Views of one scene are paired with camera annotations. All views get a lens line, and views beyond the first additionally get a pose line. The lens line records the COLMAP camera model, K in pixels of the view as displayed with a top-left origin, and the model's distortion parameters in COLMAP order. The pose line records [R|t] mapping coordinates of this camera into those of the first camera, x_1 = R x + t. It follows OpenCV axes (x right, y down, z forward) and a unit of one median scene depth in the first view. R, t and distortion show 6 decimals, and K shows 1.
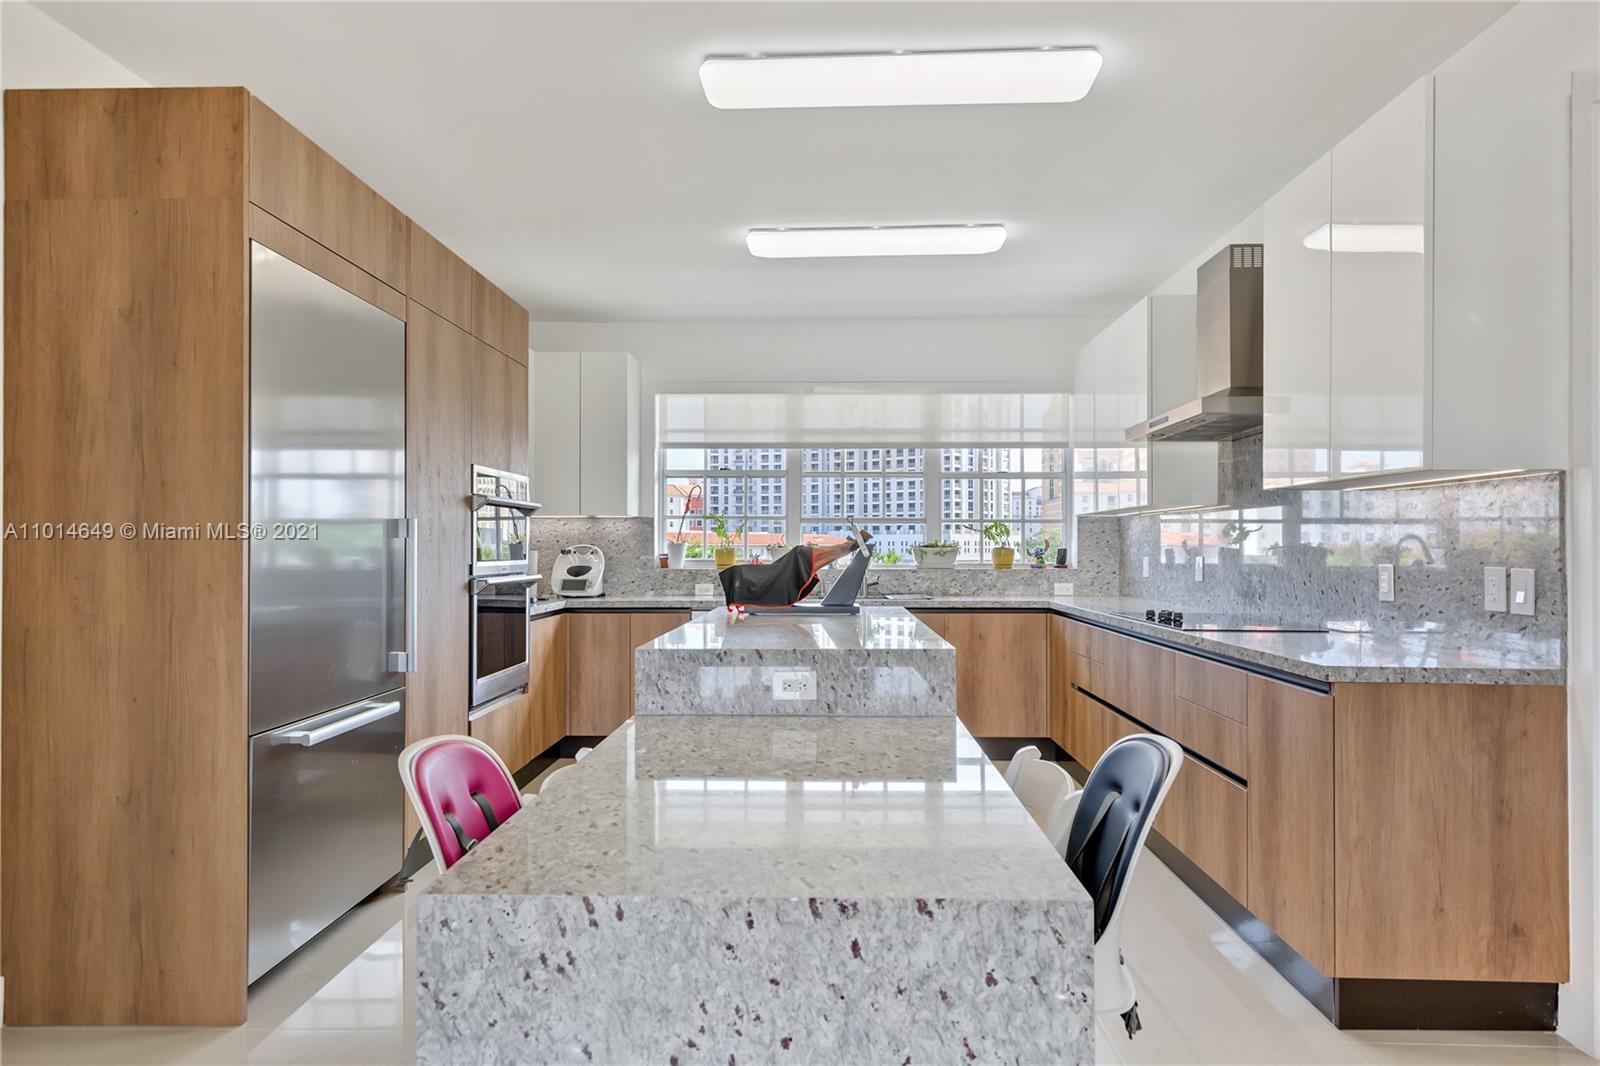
lens RADIAL K [[892.1, 0, 800.0], [0, 892.1, 533.0], [0, 0, 1]] dist [-0.001891, -0.000257]
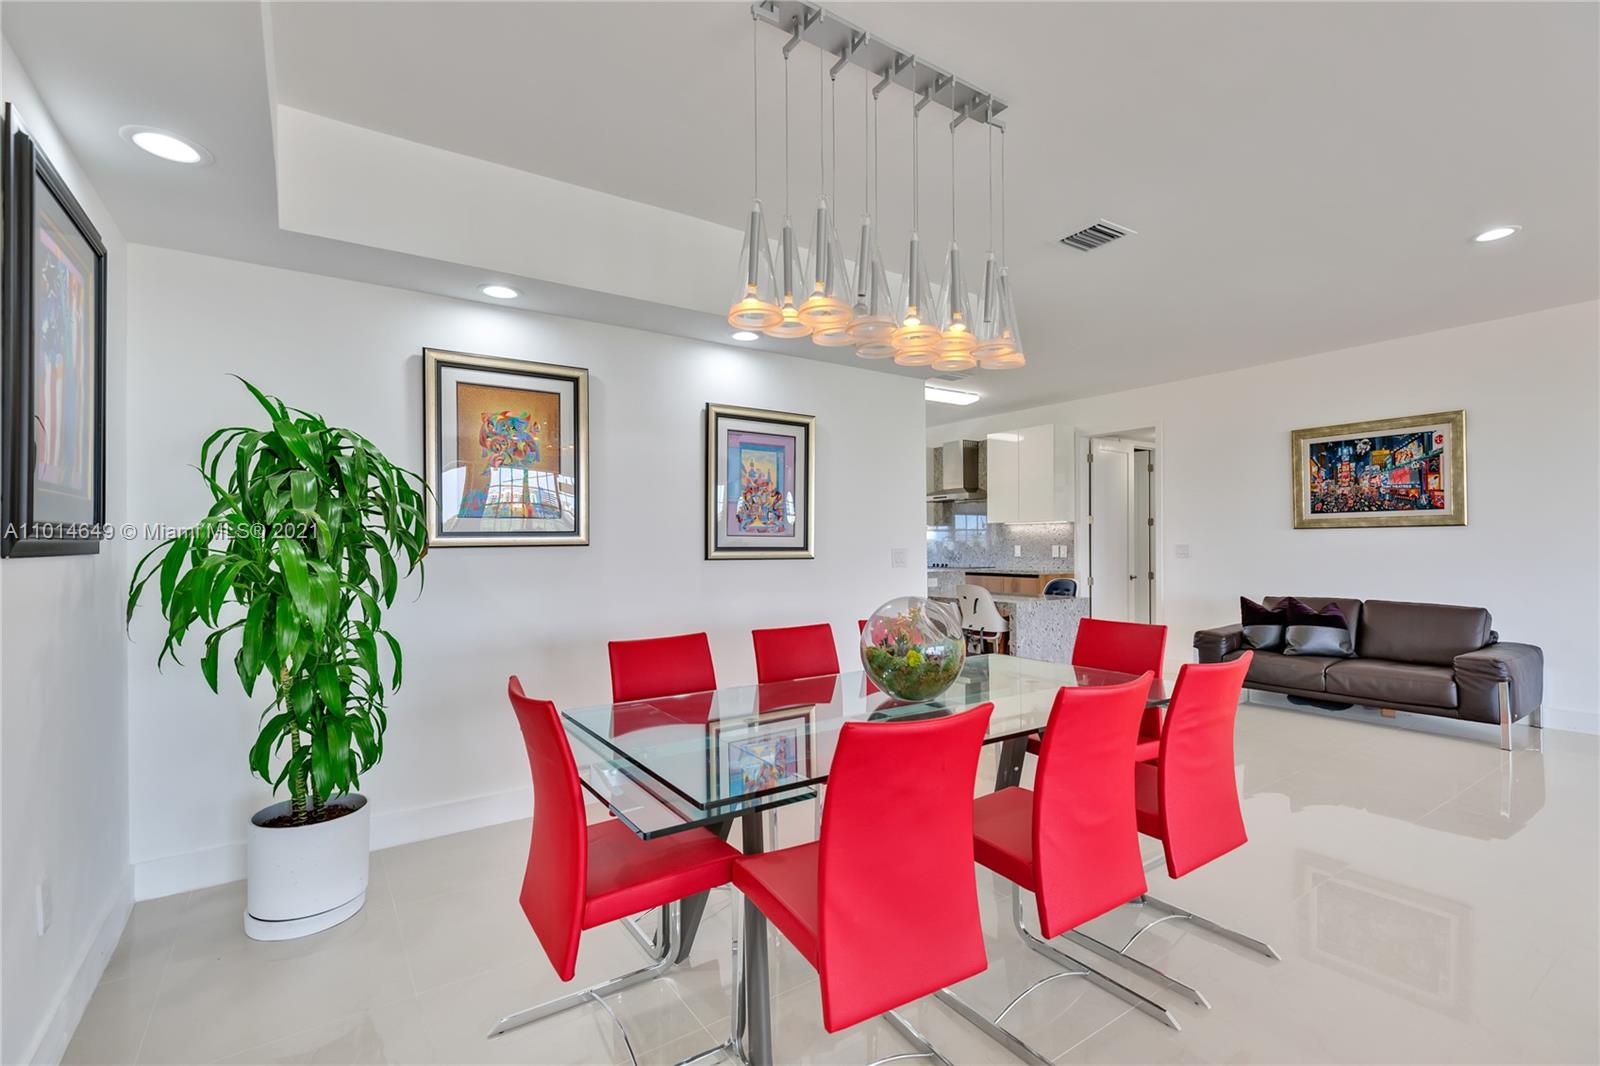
lens RADIAL K [[722.2, 0, 800.0], [0, 722.2, 533.0], [0, 0, 1]] dist [-0.000238, -0.000211]
pose [[0.809143, 0.003109, 0.587603, -1.065422], [-0.004148, 0.999991, 0.000421, -0.007169], [-0.587597, -0.002778, 0.809149, -0.481524]]
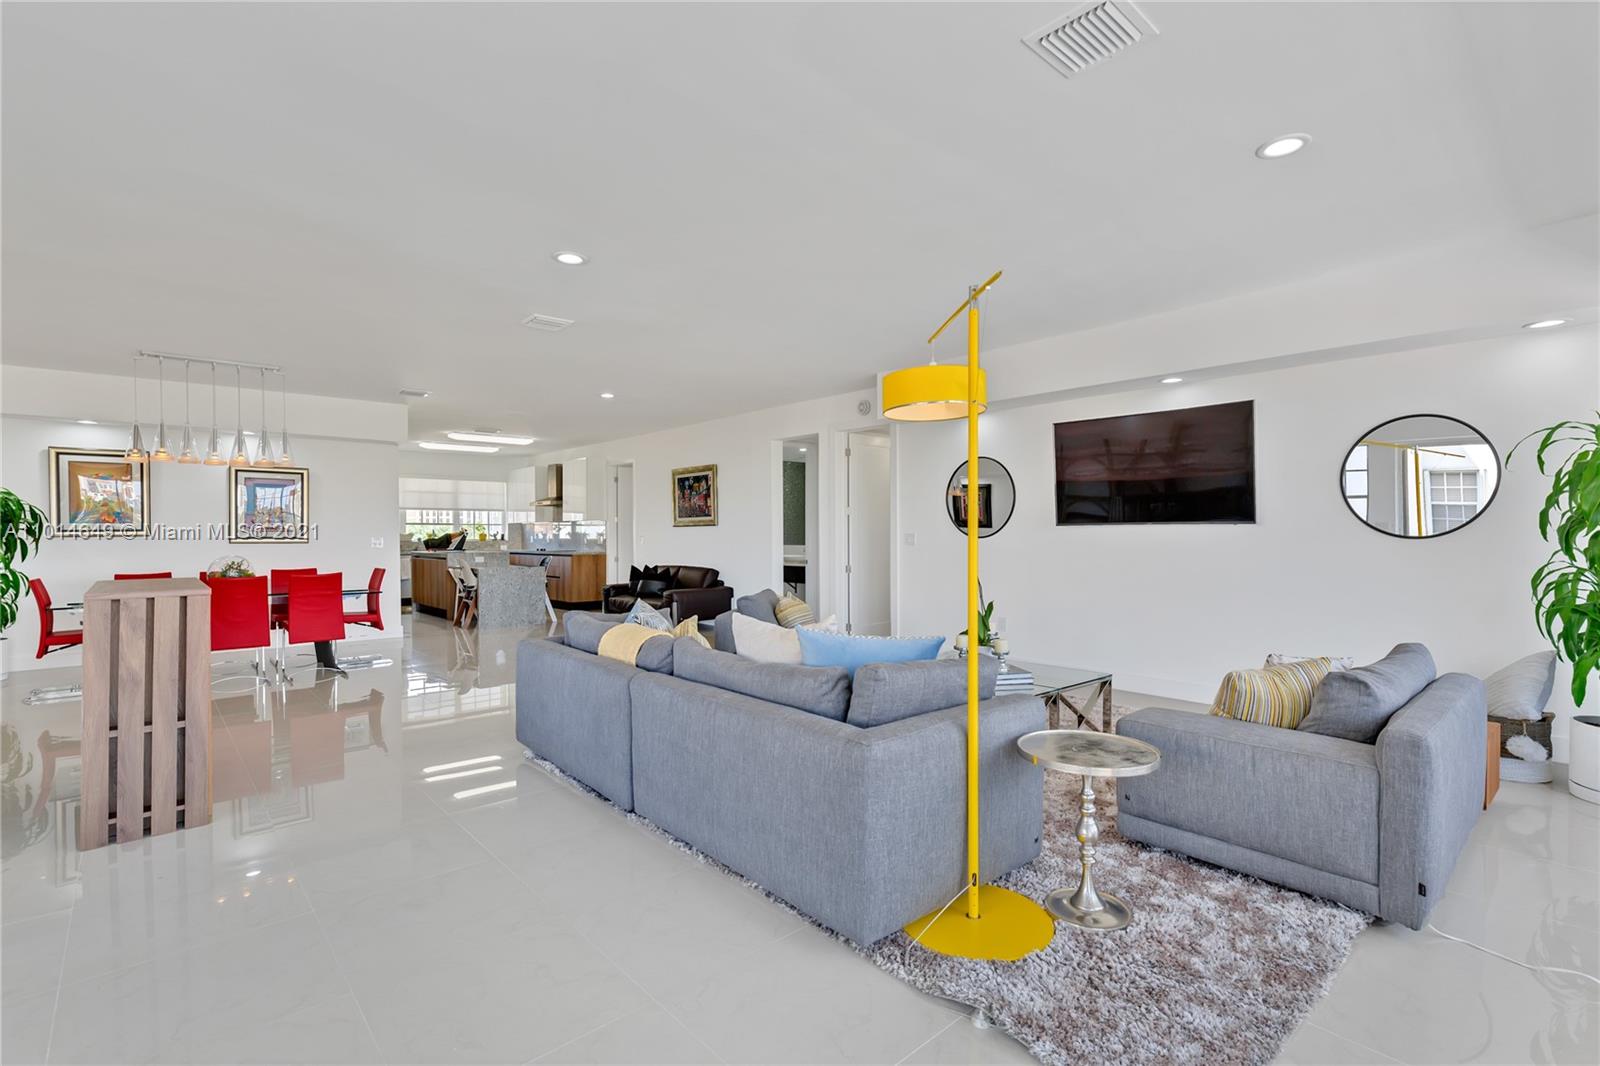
lens RADIAL K [[743.8, 0, 800.0], [0, 743.8, 533.0], [0, 0, 1]] dist [0.003399, 0.000036]
pose [[0.720736, -0.004199, 0.693196, -0.907744], [-0.005496, 0.999916, 0.011770, -0.026984], [-0.693187, -0.012293, 0.720653, -1.887534]]
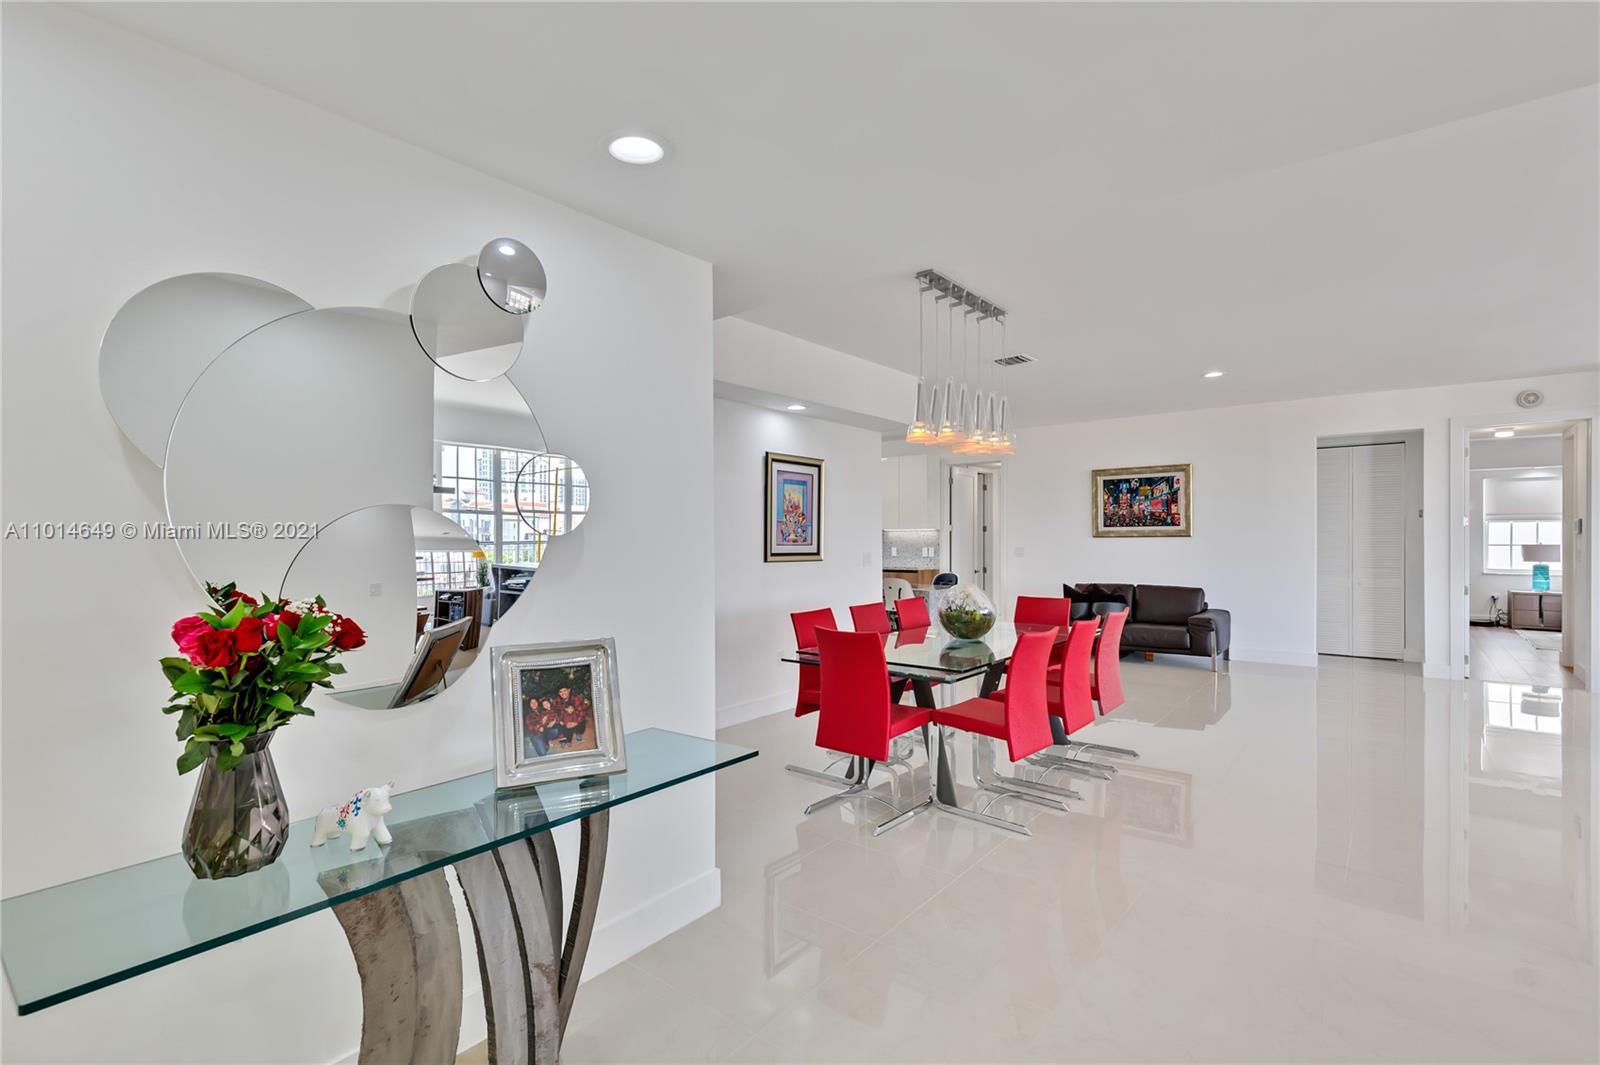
lens RADIAL K [[732.4, 0, 802.5], [0, 732.4, 531.1], [0, 0, 1]] dist [0.000411, 0.000116]
pose [[0.610263, 0.005242, 0.792181, -1.575747], [-0.009610, 0.999954, 0.000786, -0.027909], [-0.792140, -0.008092, 0.610285, -0.523793]]
